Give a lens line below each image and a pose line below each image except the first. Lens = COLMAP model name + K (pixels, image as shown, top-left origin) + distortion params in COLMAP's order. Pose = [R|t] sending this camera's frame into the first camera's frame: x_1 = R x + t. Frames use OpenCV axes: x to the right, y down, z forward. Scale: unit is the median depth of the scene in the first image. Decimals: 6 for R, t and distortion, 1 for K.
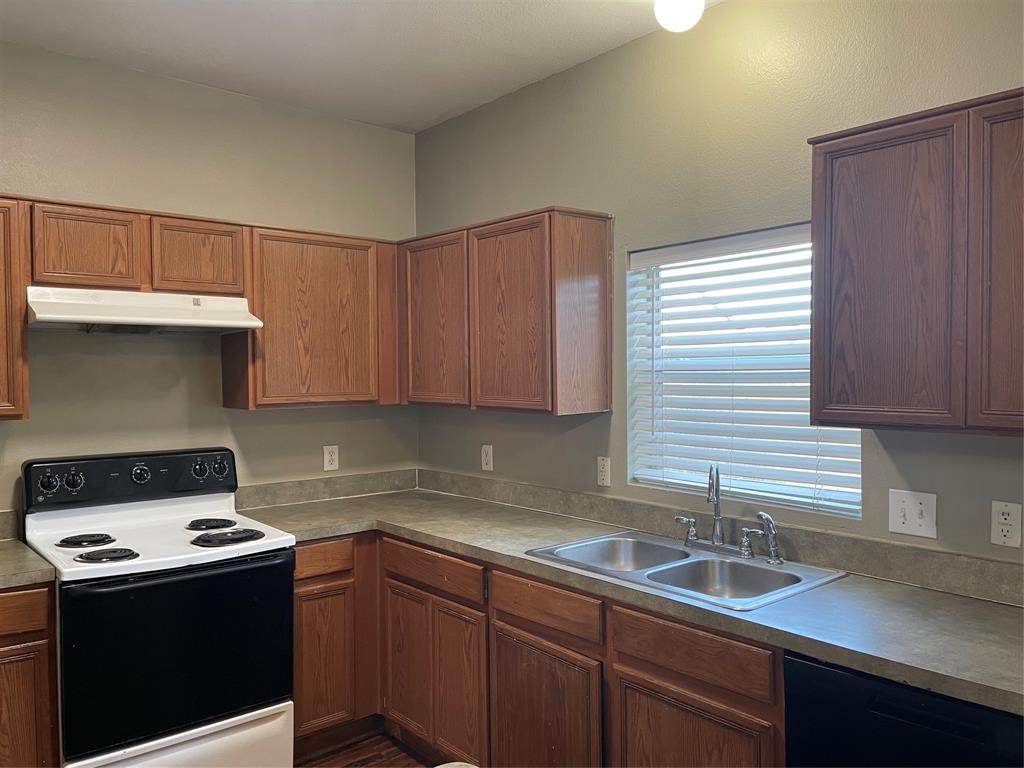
lens RADIAL K [[774.9, 0, 505.7], [0, 774.9, 386.9], [0, 0, 1]] dist [0.089881, -0.111679]
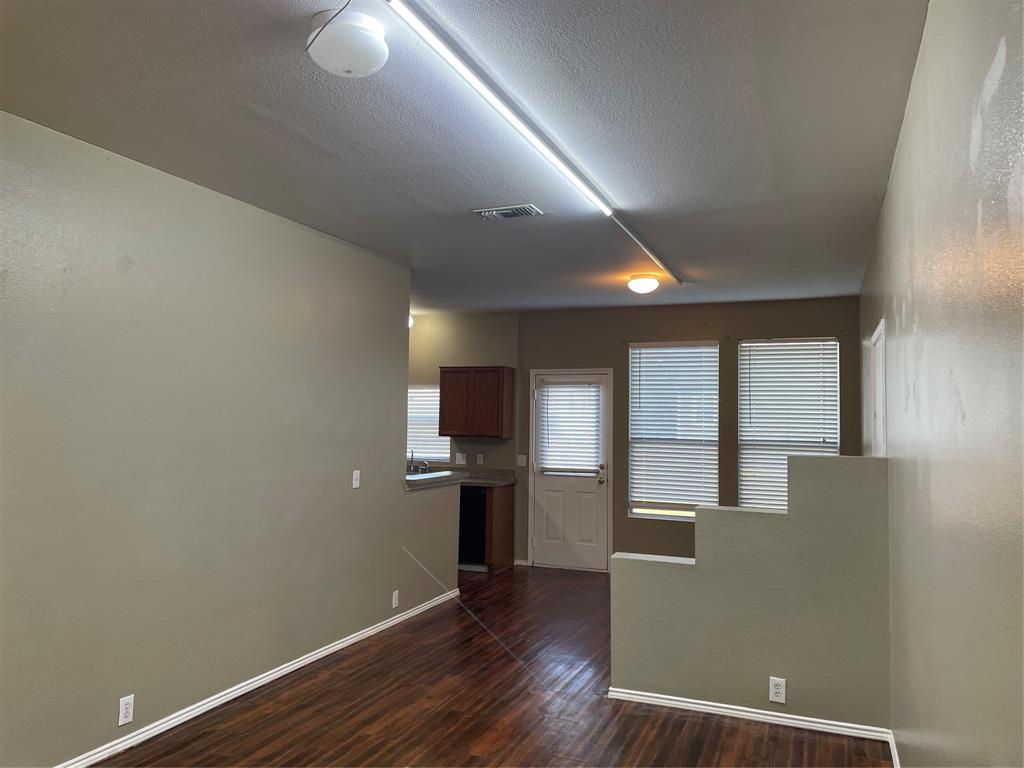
lens RADIAL K [[774.9, 0, 514.9], [0, 774.9, 383.4], [0, 0, 1]] dist [0.089881, -0.111679]
pose [[0.878986, 0.048220, 0.474404, -0.845388], [-0.018256, 0.997548, -0.067569, 0.028382], [-0.476499, 0.050731, 0.877710, -1.948477]]
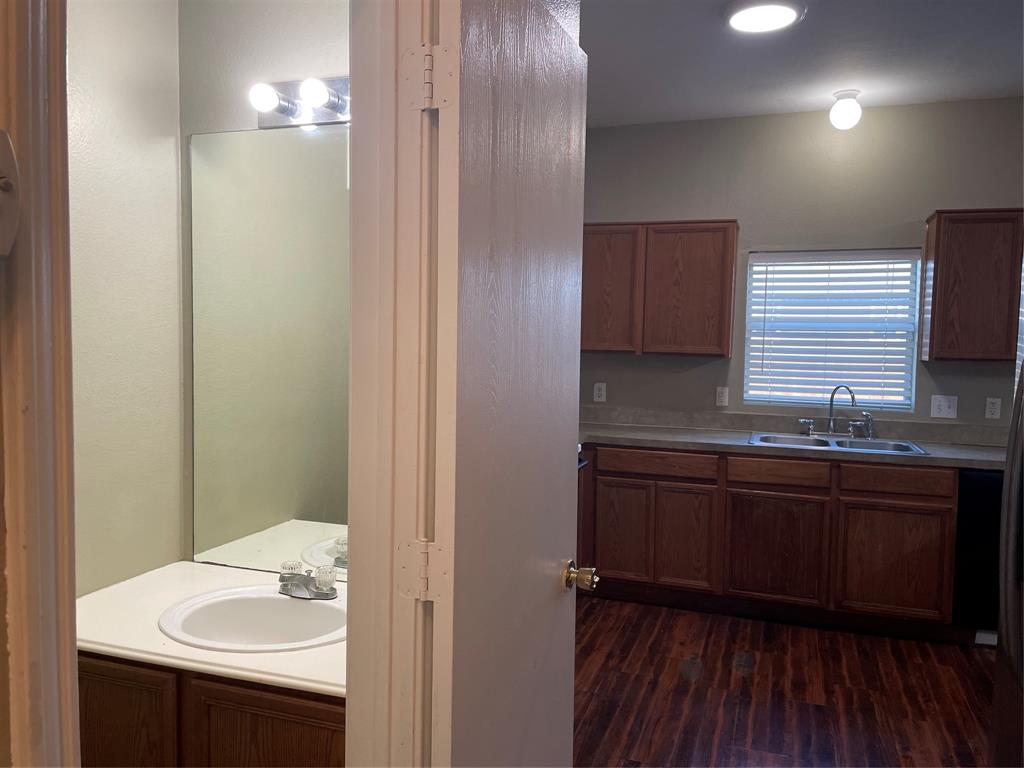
lens RADIAL K [[774.9, 0, 510.8], [0, 774.9, 383.0], [0, 0, 1]] dist [0.089881, -0.111679]
pose [[0.858724, -0.004100, 0.512422, -1.038609], [-0.016745, 0.999209, 0.036056, 0.036282], [-0.512165, -0.039543, 0.857977, -0.089639]]
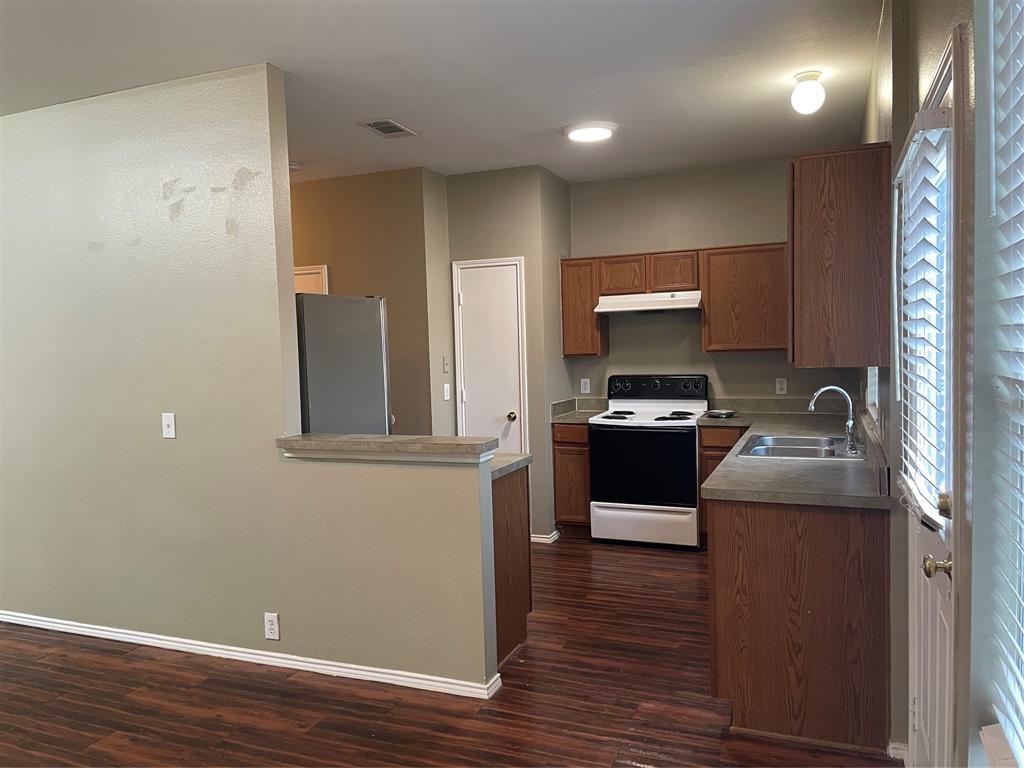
lens RADIAL K [[774.9, 0, 511.5], [0, 774.9, 382.5], [0, 0, 1]] dist [0.089881, -0.111679]
pose [[0.468367, 0.040931, -0.882585, 1.140048], [0.007582, 0.998703, 0.050339, 0.003450], [0.883501, -0.030269, 0.467450, -0.240946]]
